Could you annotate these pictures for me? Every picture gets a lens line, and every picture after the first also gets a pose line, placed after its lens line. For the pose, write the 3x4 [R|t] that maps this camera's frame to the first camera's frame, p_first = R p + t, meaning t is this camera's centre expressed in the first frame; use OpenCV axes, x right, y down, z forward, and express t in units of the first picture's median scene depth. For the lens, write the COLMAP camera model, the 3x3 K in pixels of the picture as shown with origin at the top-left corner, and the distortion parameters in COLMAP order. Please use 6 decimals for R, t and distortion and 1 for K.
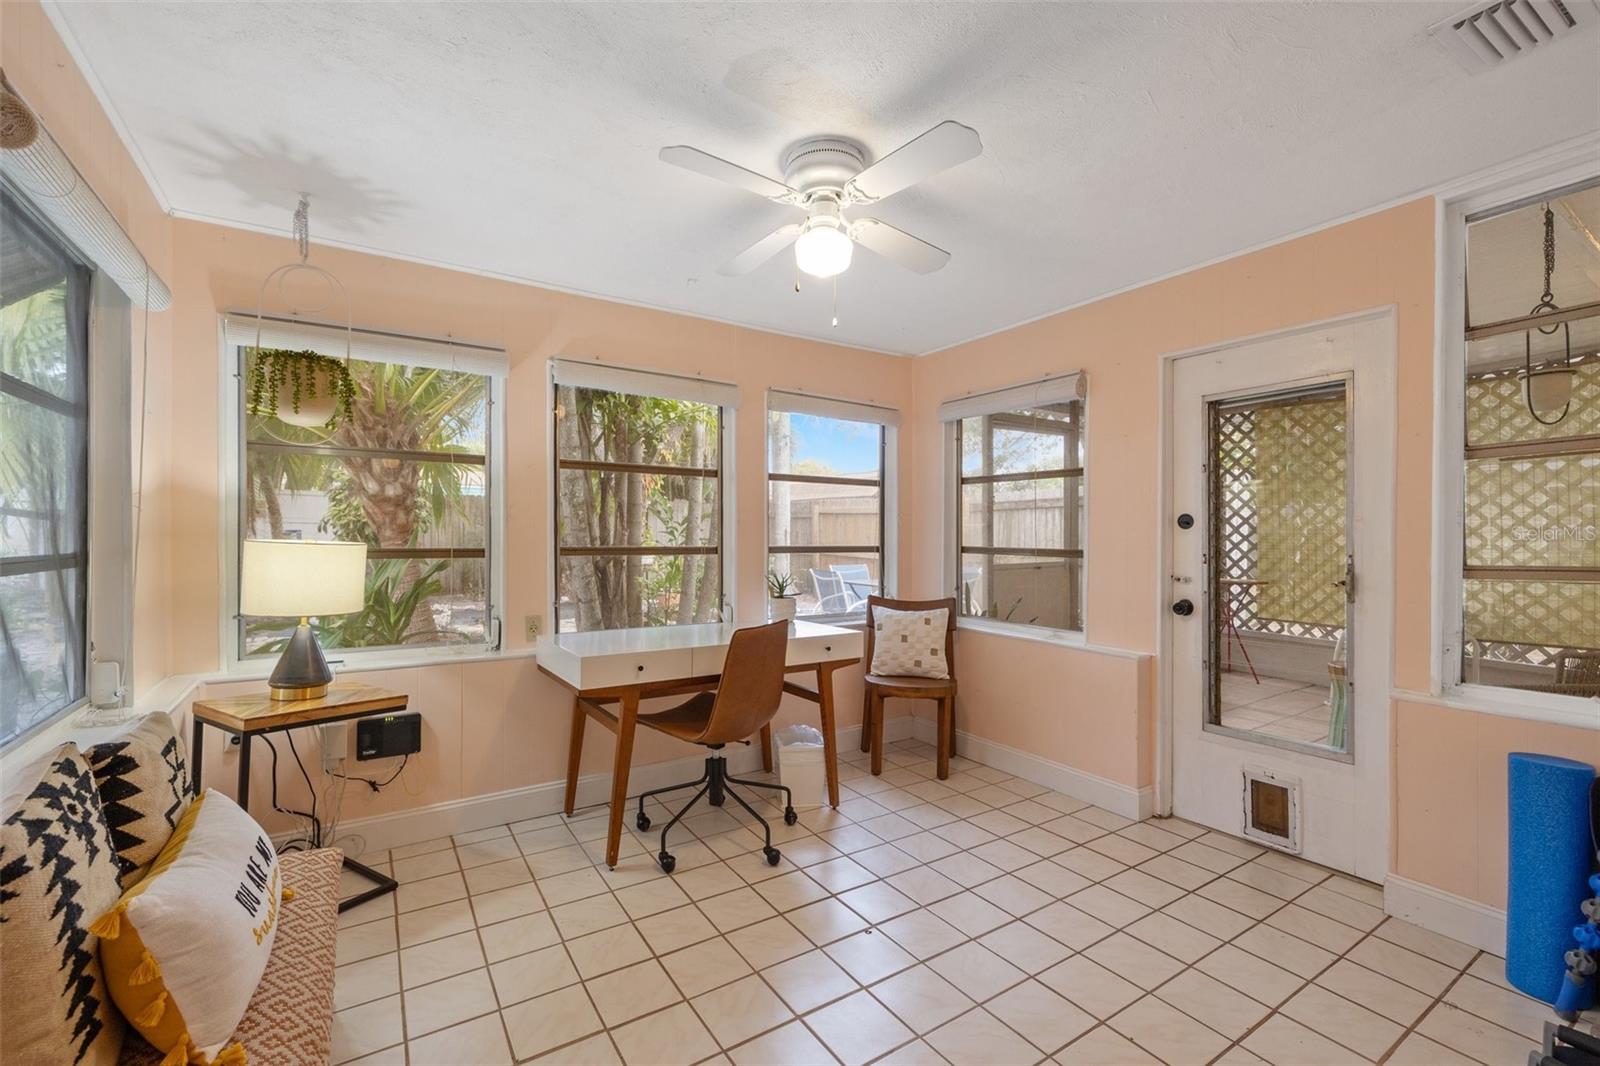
lens RADIAL K [[678.1, 0, 796.7], [0, 678.1, 529.8], [0, 0, 1]] dist [-0.000333, 0.000069]
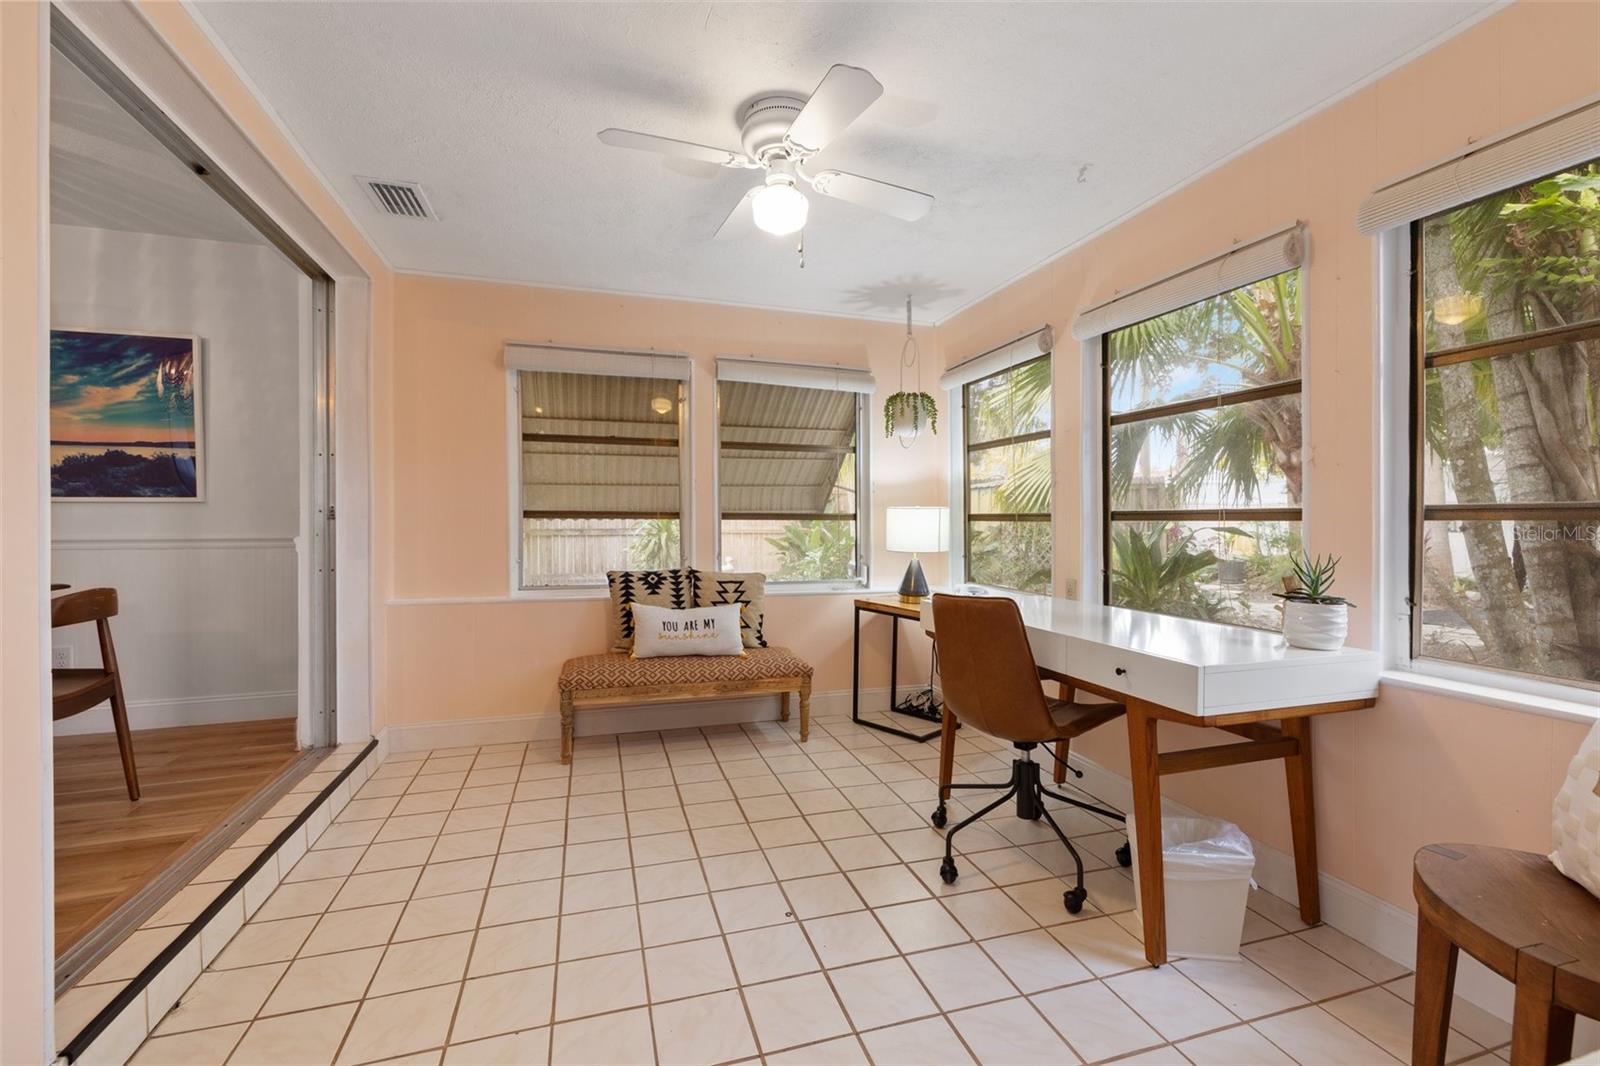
lens RADIAL K [[678.1, 0, 799.6], [0, 678.1, 531.5], [0, 0, 1]] dist [-0.000333, 0.000069]
pose [[-0.278350, 0.010388, -0.960424, 0.905171], [0.003246, 0.999946, 0.009875, 0.056432], [0.960474, -0.000369, -0.278368, 1.169734]]
